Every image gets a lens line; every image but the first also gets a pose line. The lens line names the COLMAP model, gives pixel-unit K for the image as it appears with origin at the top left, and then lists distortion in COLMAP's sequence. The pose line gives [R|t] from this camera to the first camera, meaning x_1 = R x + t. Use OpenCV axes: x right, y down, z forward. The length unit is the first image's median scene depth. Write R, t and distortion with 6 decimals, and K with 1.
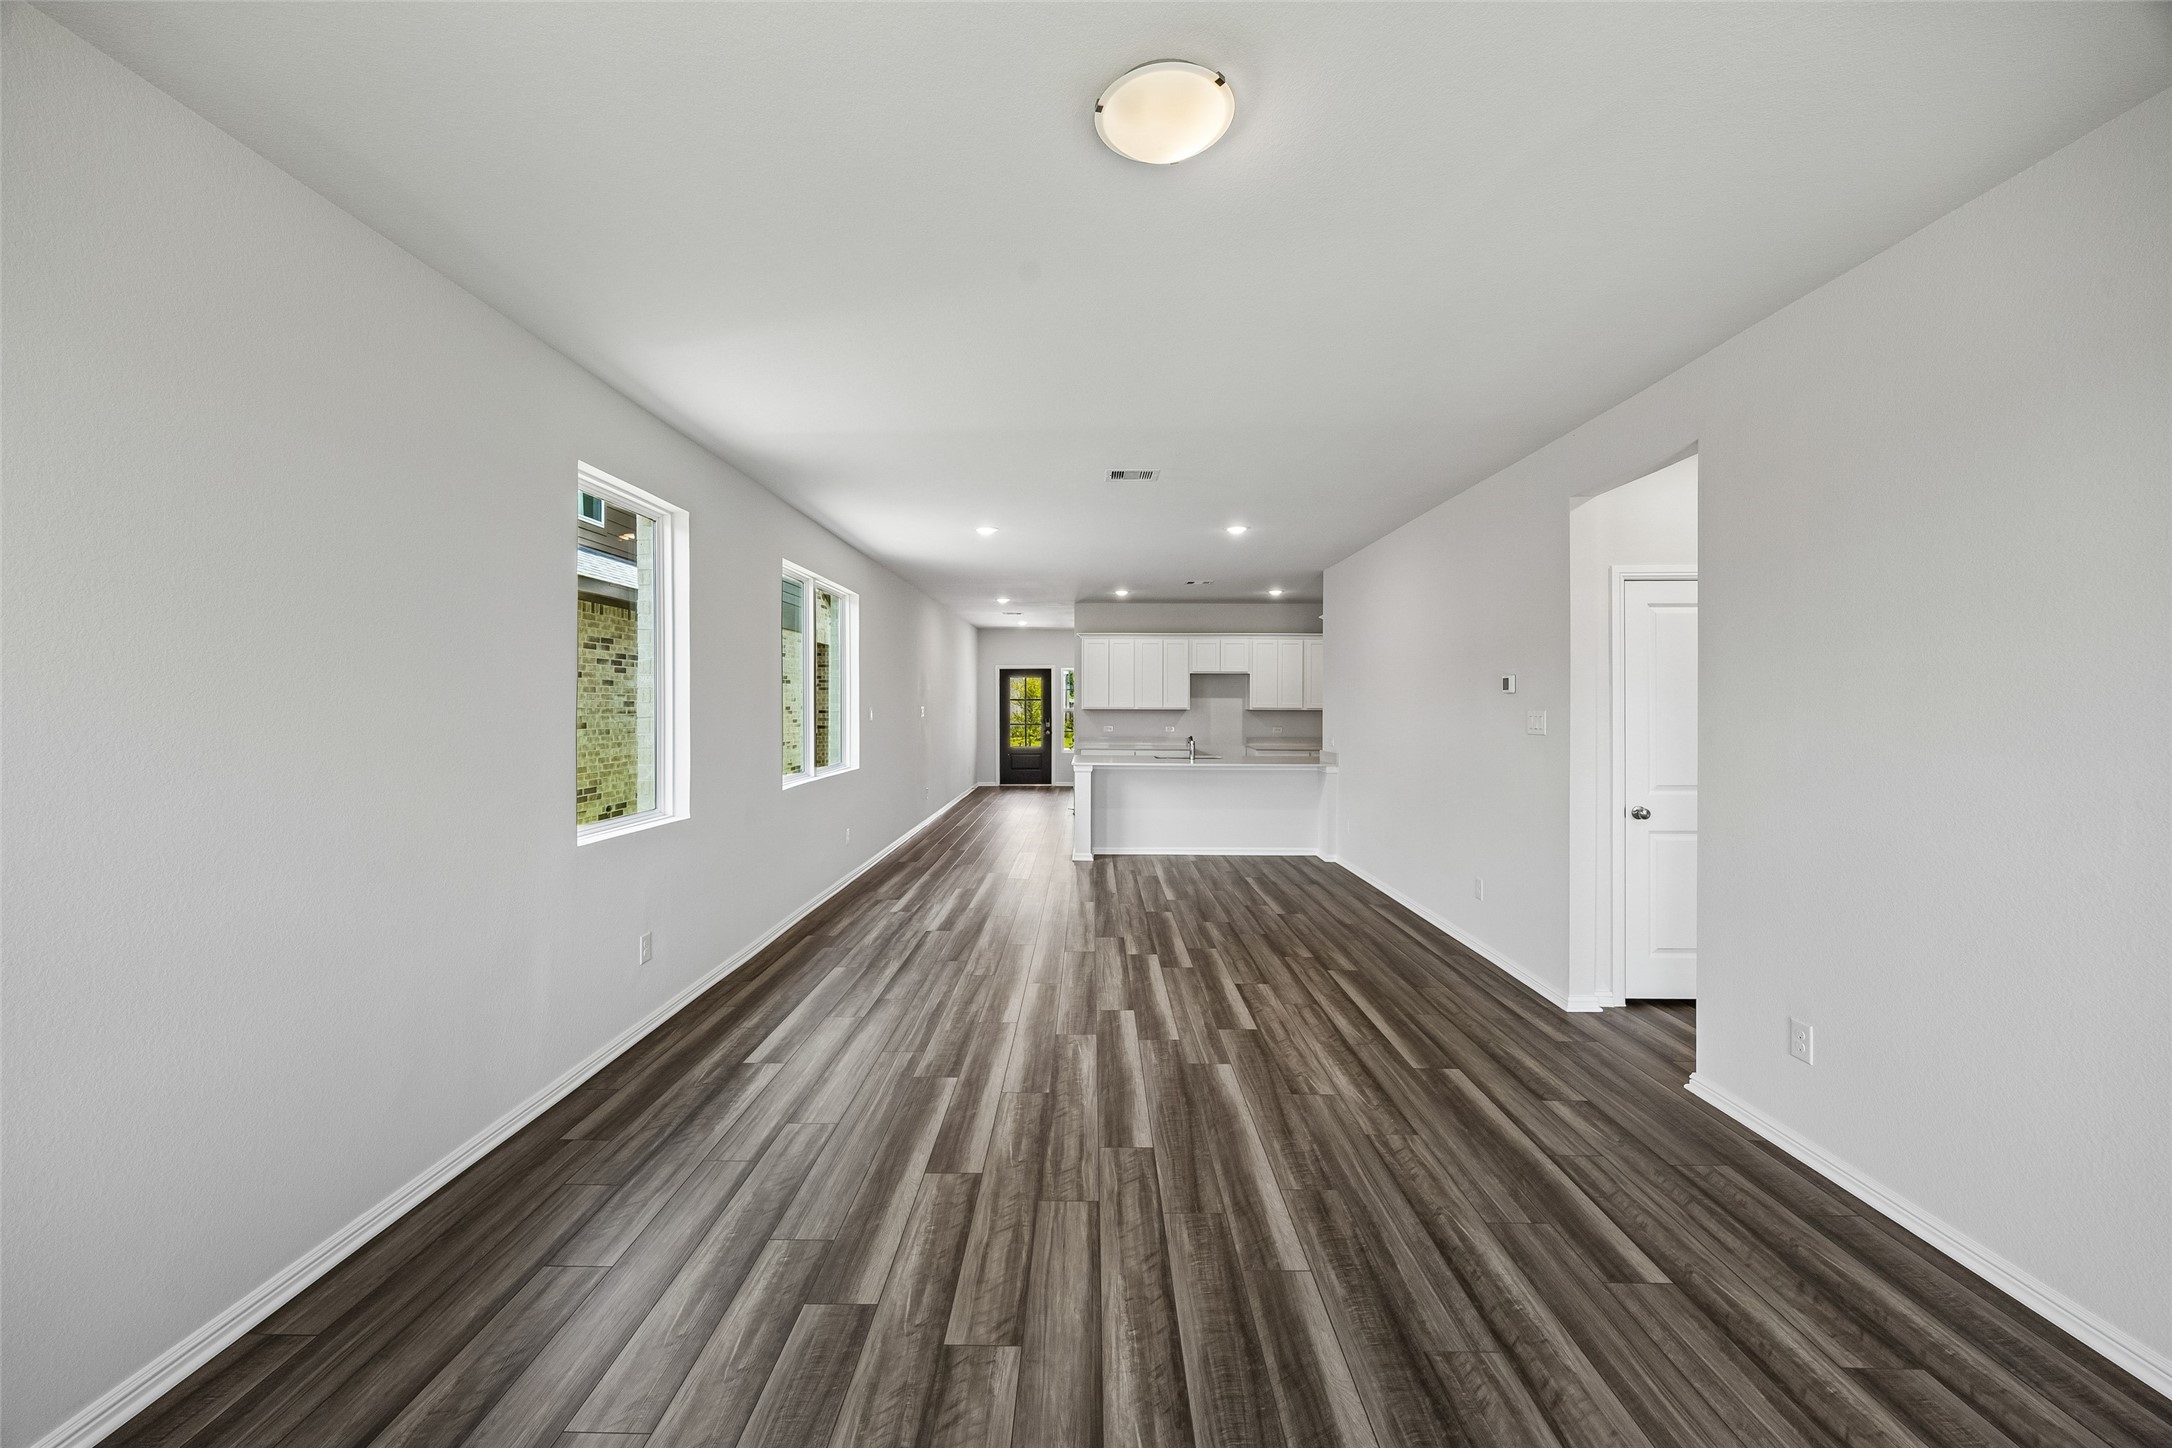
lens RADIAL K [[832.9, 0, 1080.2], [0, 832.9, 705.4], [0, 0, 1]] dist [-0.002482, 0.000217]
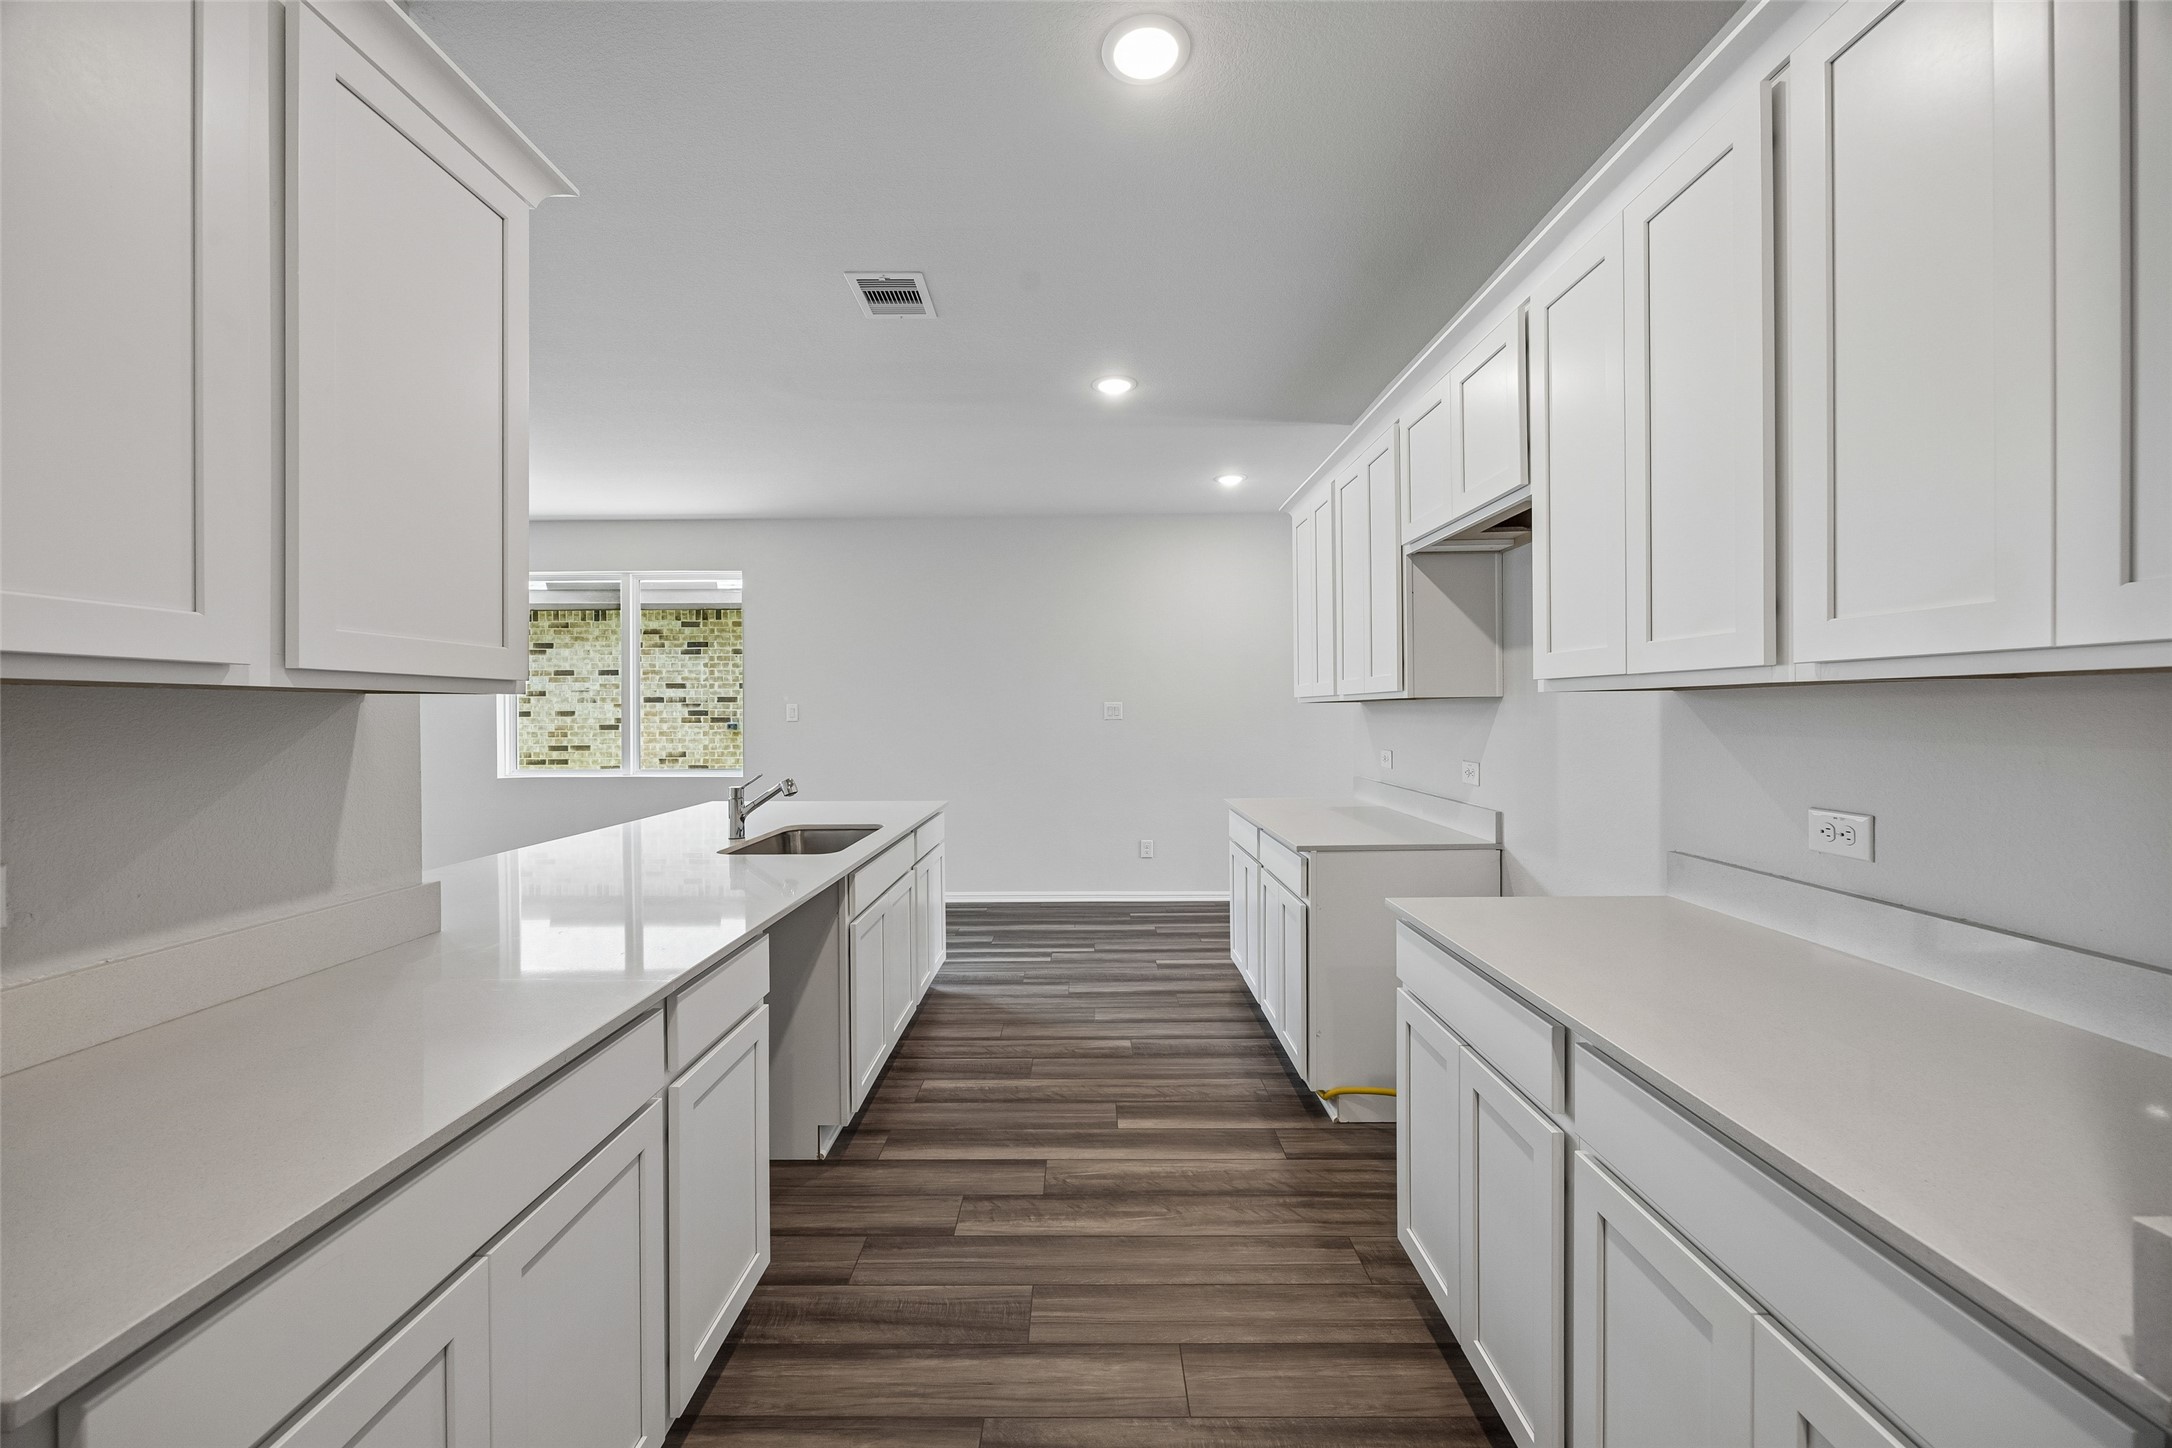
lens RADIAL K [[821.3, 0, 1073.6], [0, 821.3, 722.4], [0, 0, 1]] dist [-0.001864, 0.000121]
pose [[-0.000388, 0.005546, -0.999985, 1.056131], [0.000242, 0.999985, 0.005546, 0.031502], [1.000000, -0.000240, -0.000390, 2.506739]]
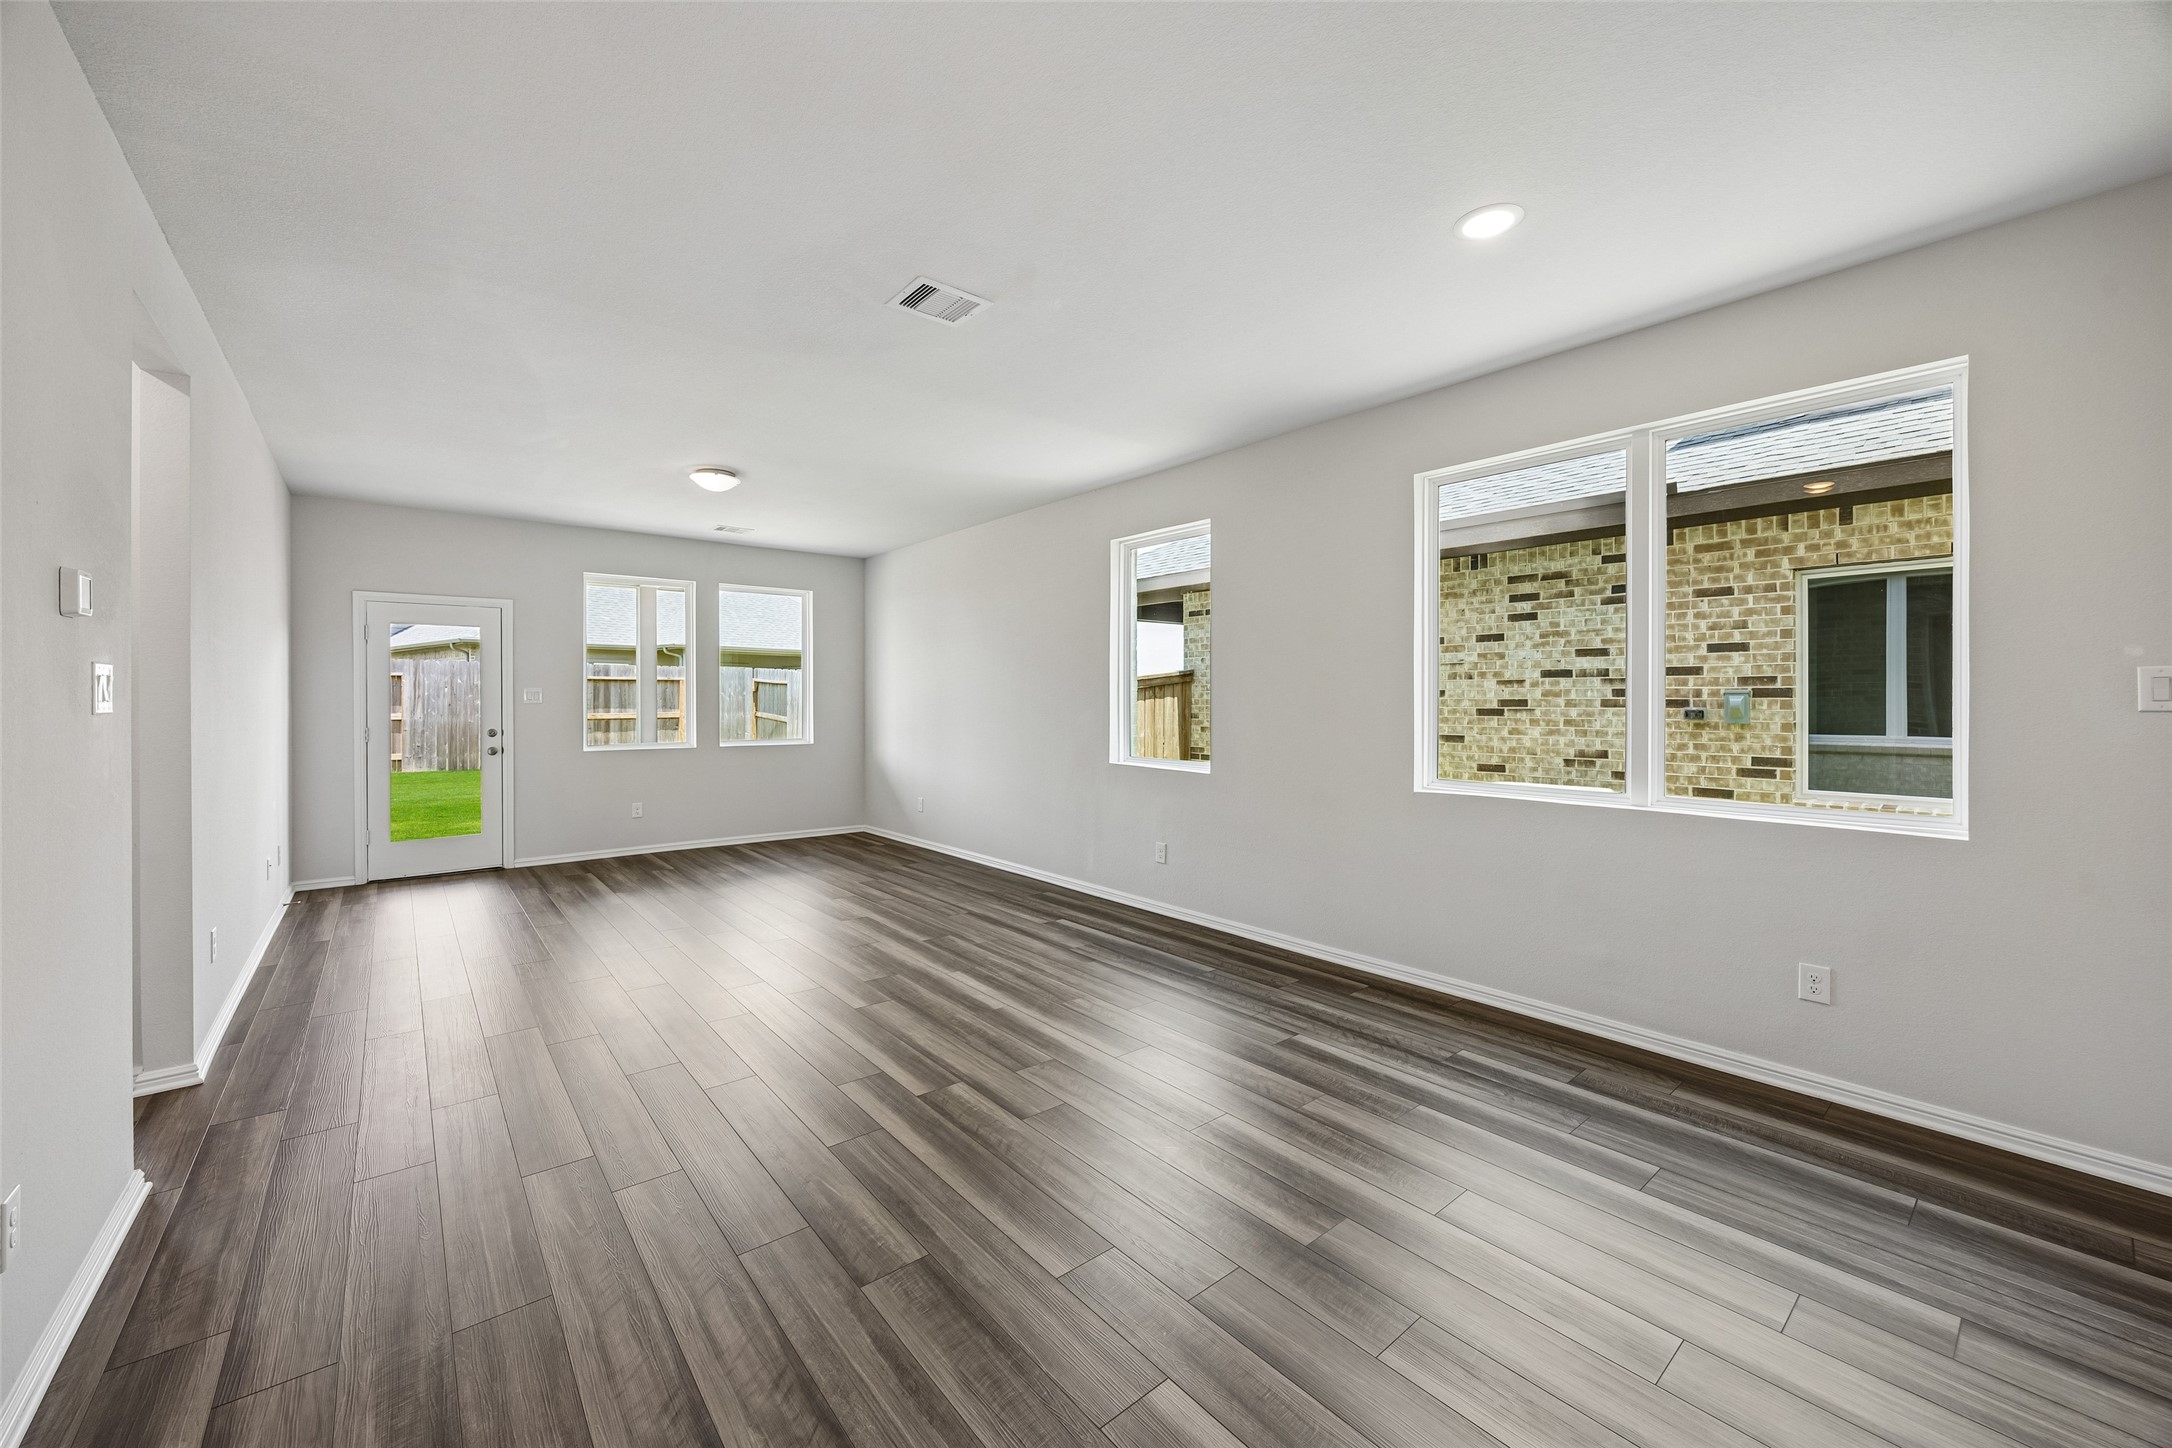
lens RADIAL K [[833.5, 0, 1065.0], [0, 833.5, 704.5], [0, 0, 1]] dist [-0.002678, 0.000107]
pose [[-0.770718, 0.004415, -0.637161, 0.486578], [-0.001978, 0.999955, 0.009322, 0.027349], [0.637173, 0.008445, -0.770674, 1.928843]]
